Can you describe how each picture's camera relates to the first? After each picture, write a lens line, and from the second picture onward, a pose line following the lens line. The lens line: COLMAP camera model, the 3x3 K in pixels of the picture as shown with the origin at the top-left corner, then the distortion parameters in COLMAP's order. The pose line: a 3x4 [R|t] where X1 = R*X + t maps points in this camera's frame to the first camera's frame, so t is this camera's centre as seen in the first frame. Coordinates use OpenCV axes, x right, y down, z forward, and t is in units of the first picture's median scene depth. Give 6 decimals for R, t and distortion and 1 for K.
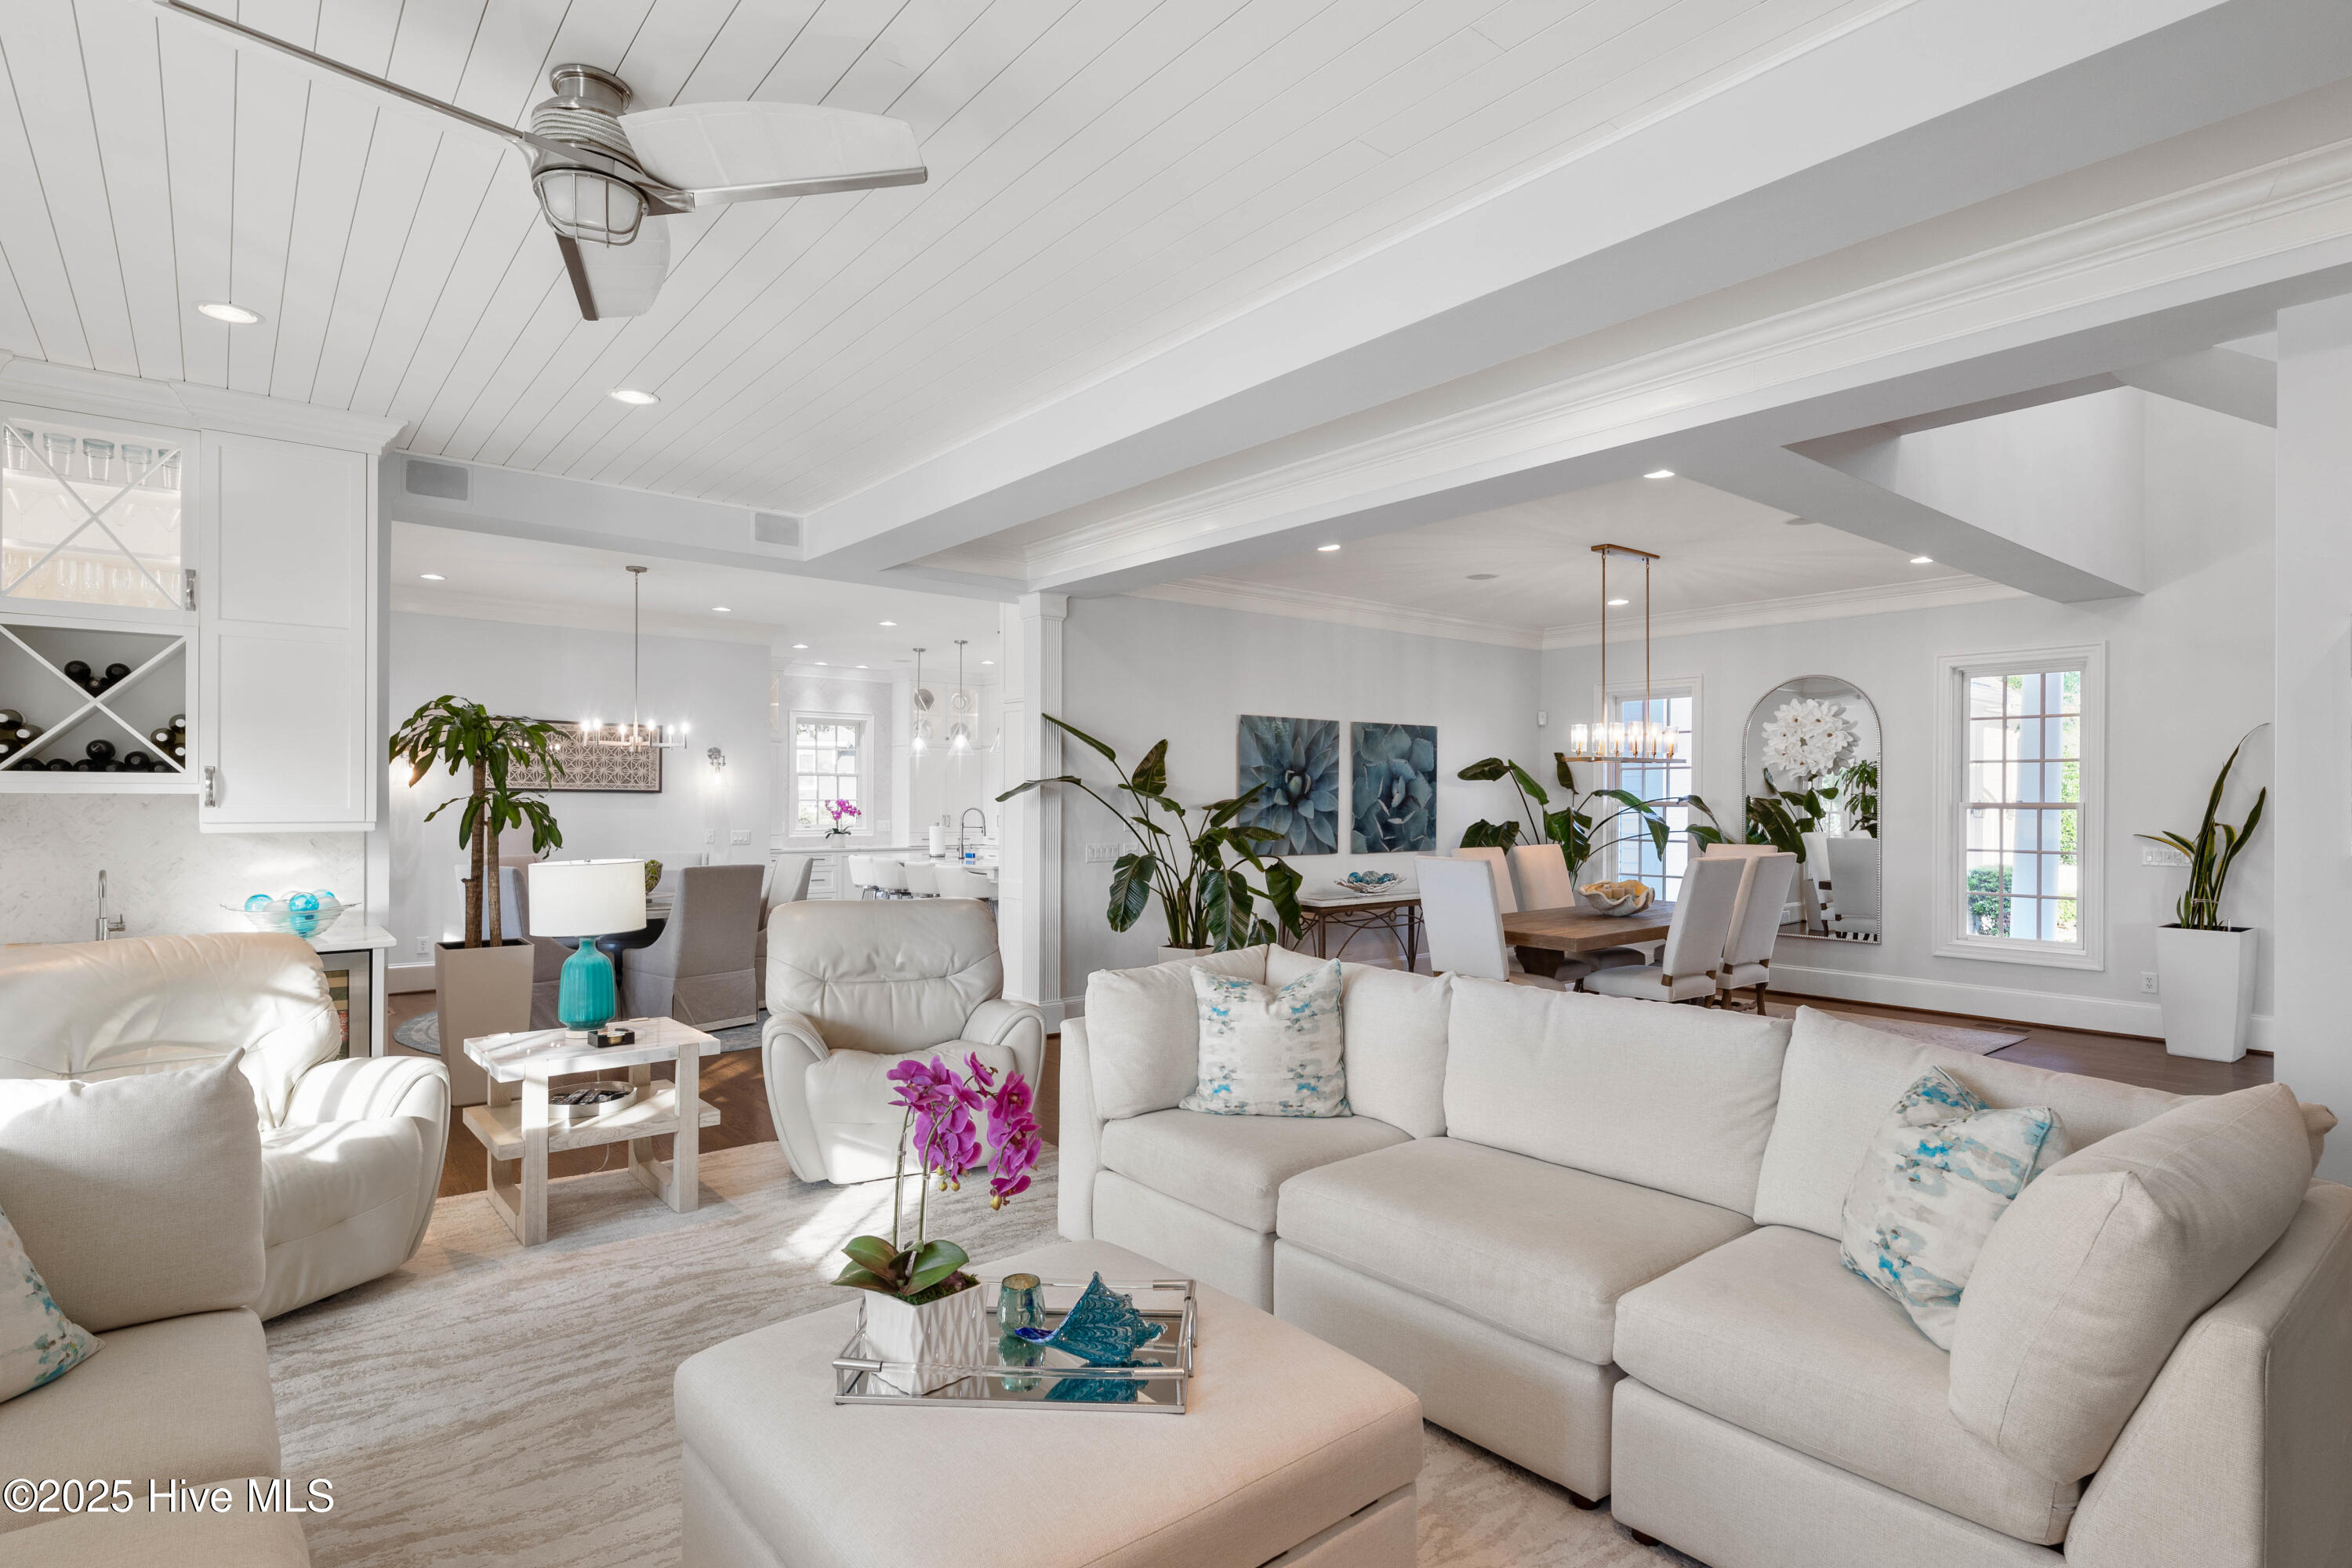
lens RADIAL K [[1176.5, 0, 1163.3], [0, 1176.5, 800.6], [0, 0, 1]] dist [-0.004888, -0.000665]
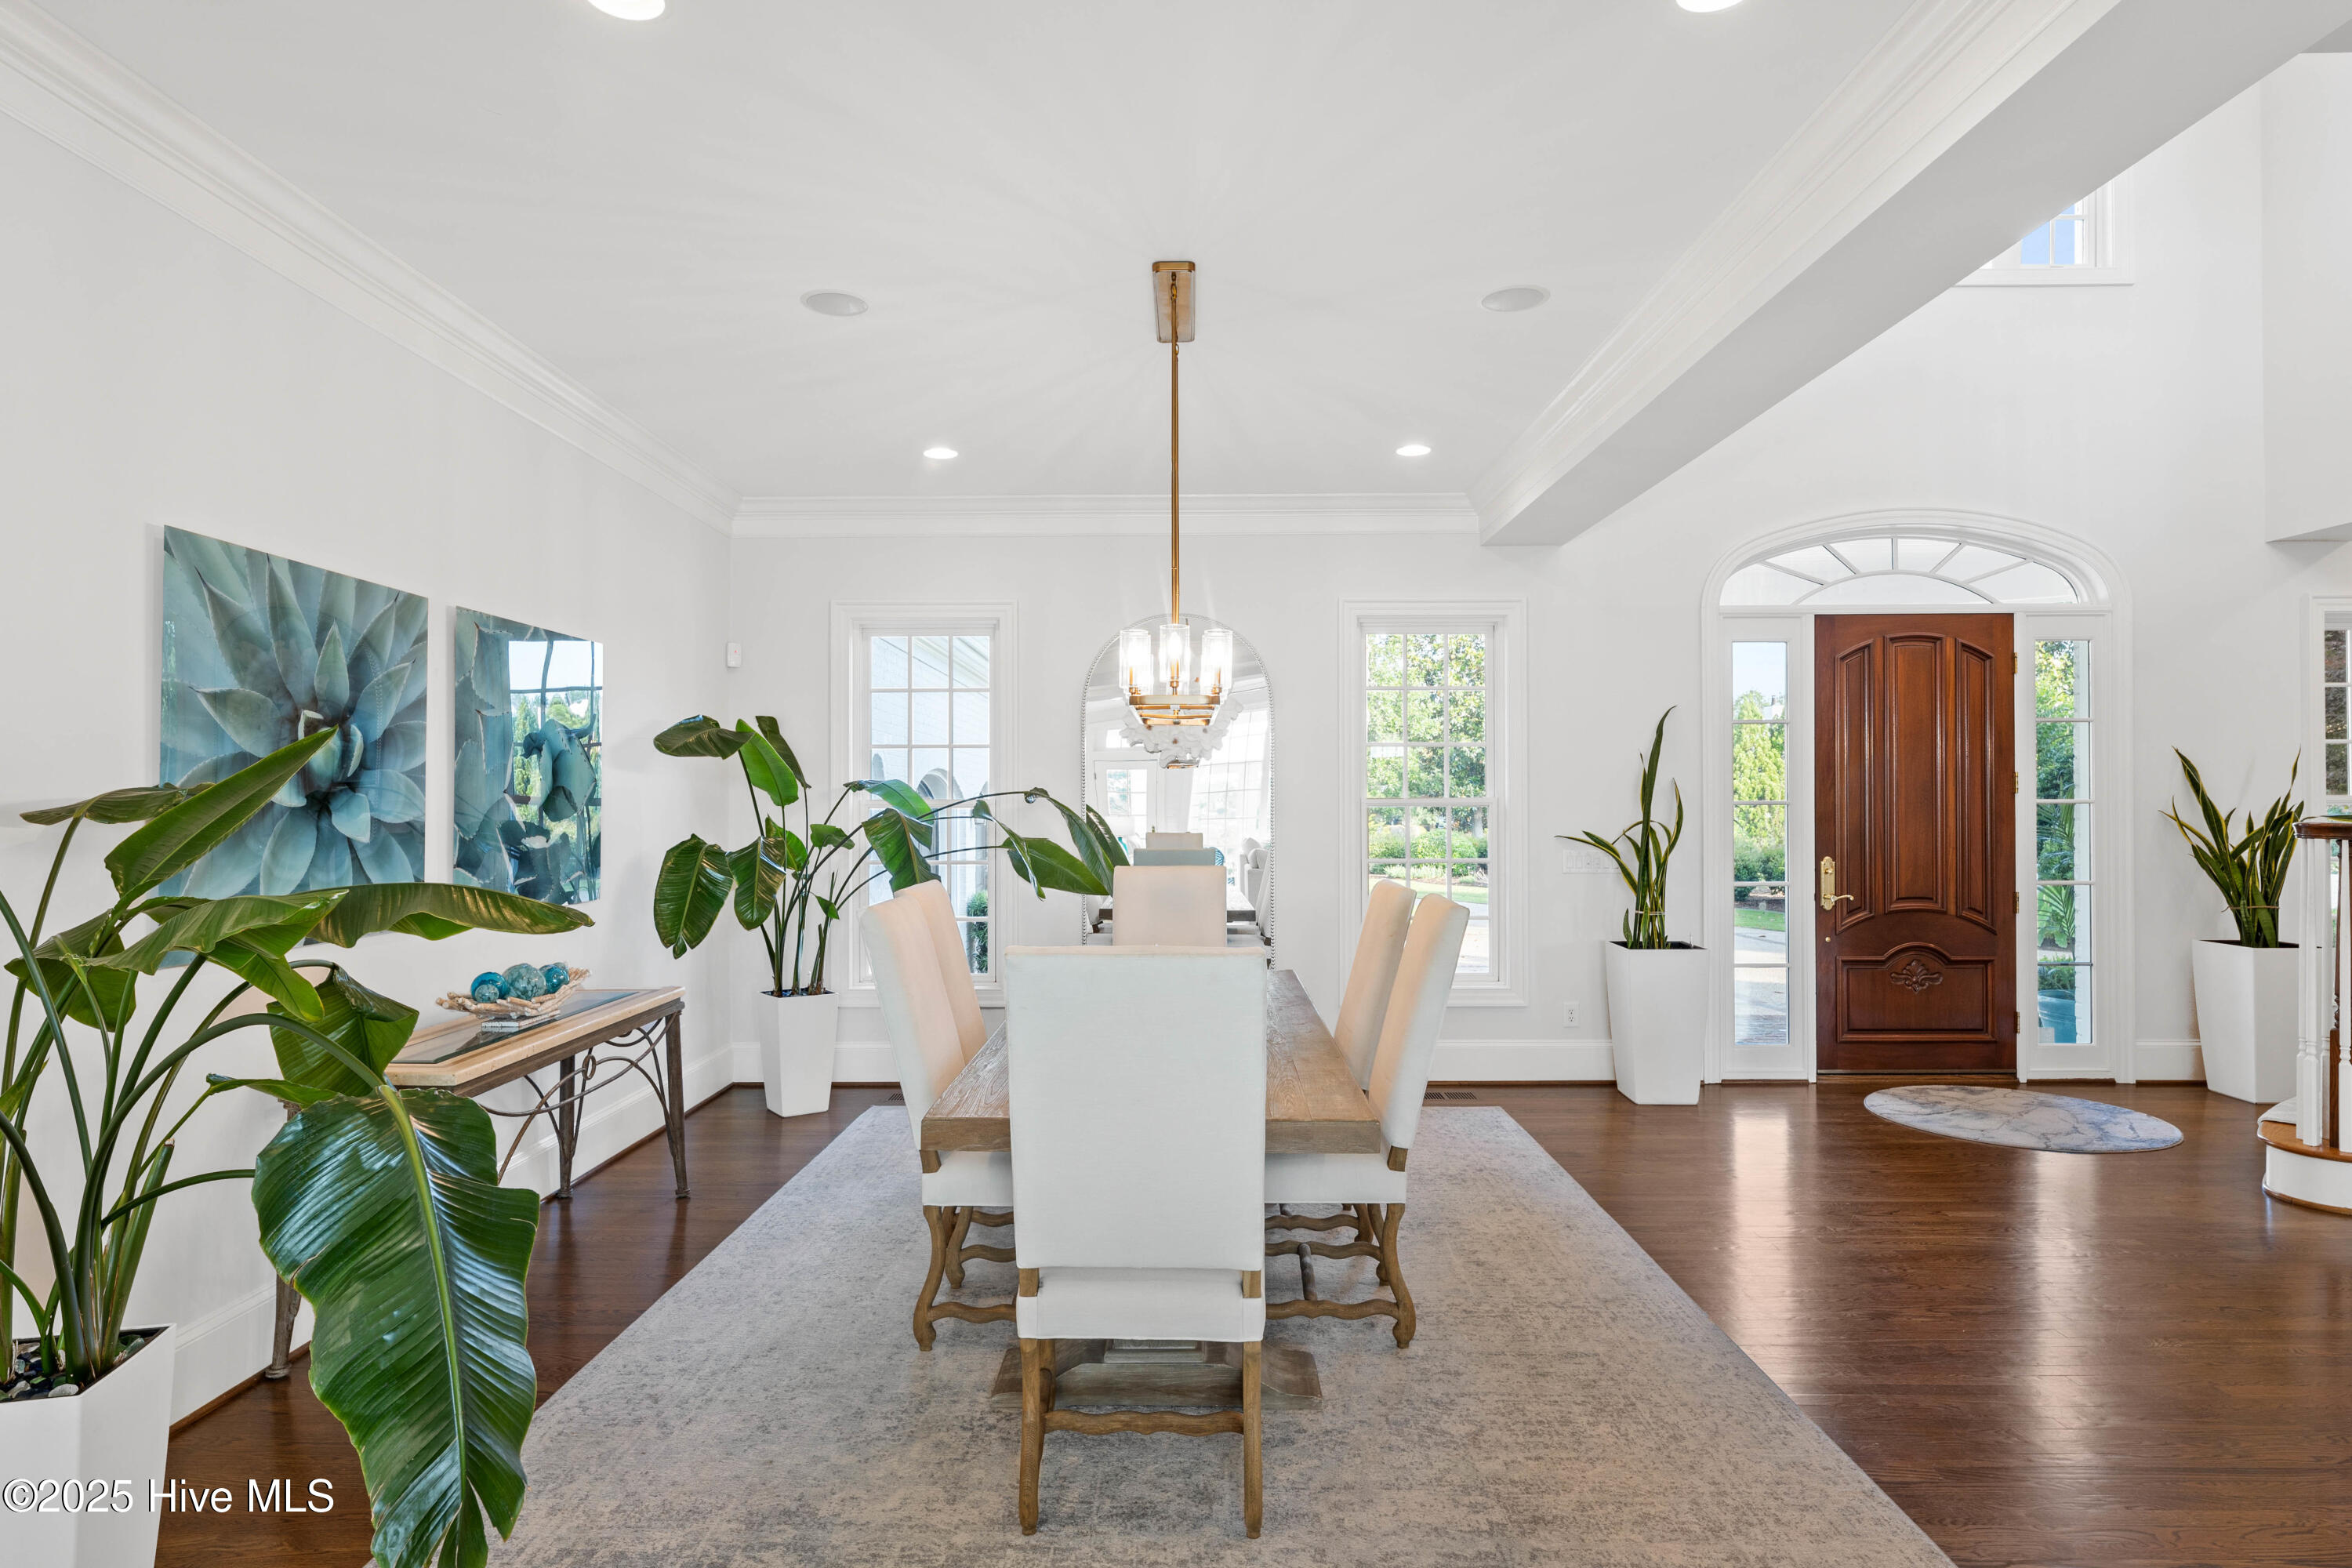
lens RADIAL K [[1278.4, 0, 1170.6], [0, 1278.4, 794.8], [0, 0, 1]] dist [-0.001419, 0.000119]
pose [[0.630811, 0.000953, 0.775936, -0.028690], [0.006433, 0.999958, -0.006458, 0.004060], [-0.775910, 0.009065, 0.630778, 0.519955]]
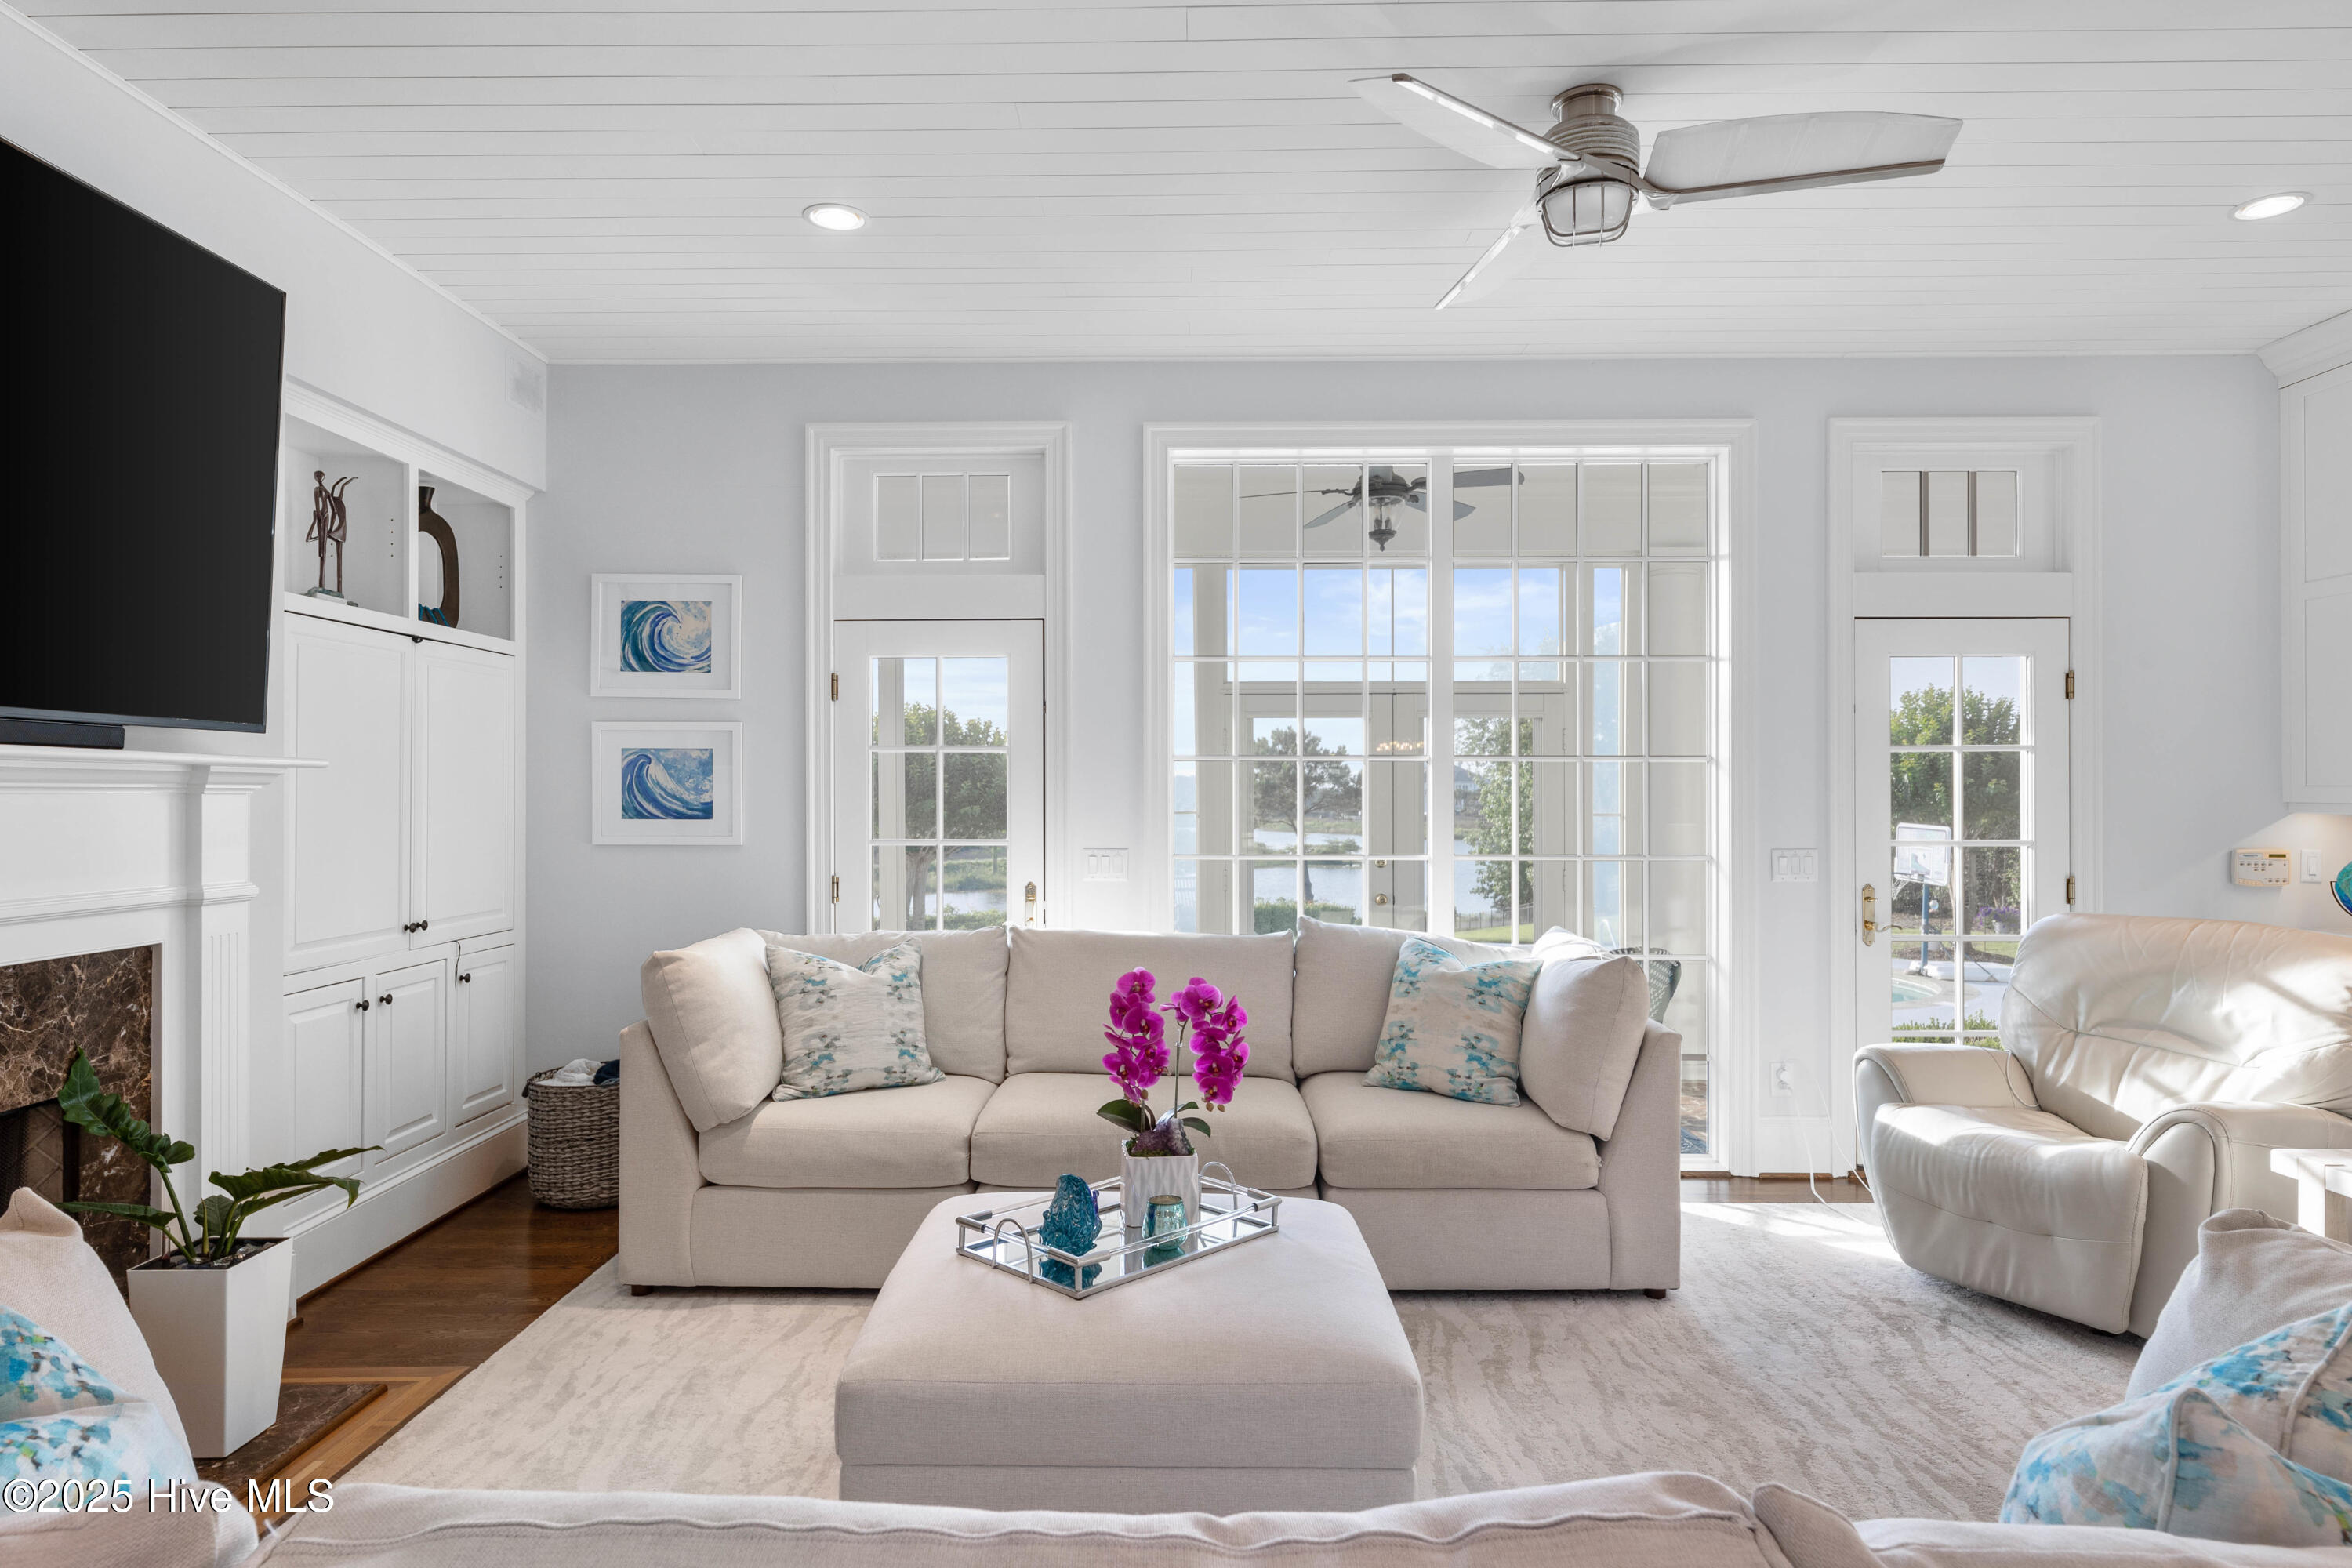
lens RADIAL K [[1371.1, 0, 1165.9], [0, 1371.1, 797.5], [0, 0, 1]] dist [0.001336, 0.000010]
pose [[-0.643237, 0.000140, -0.765667, 0.197515], [-0.001307, 0.999998, 0.001280, 0.007353], [0.765666, 0.001824, -0.643236, 0.417324]]
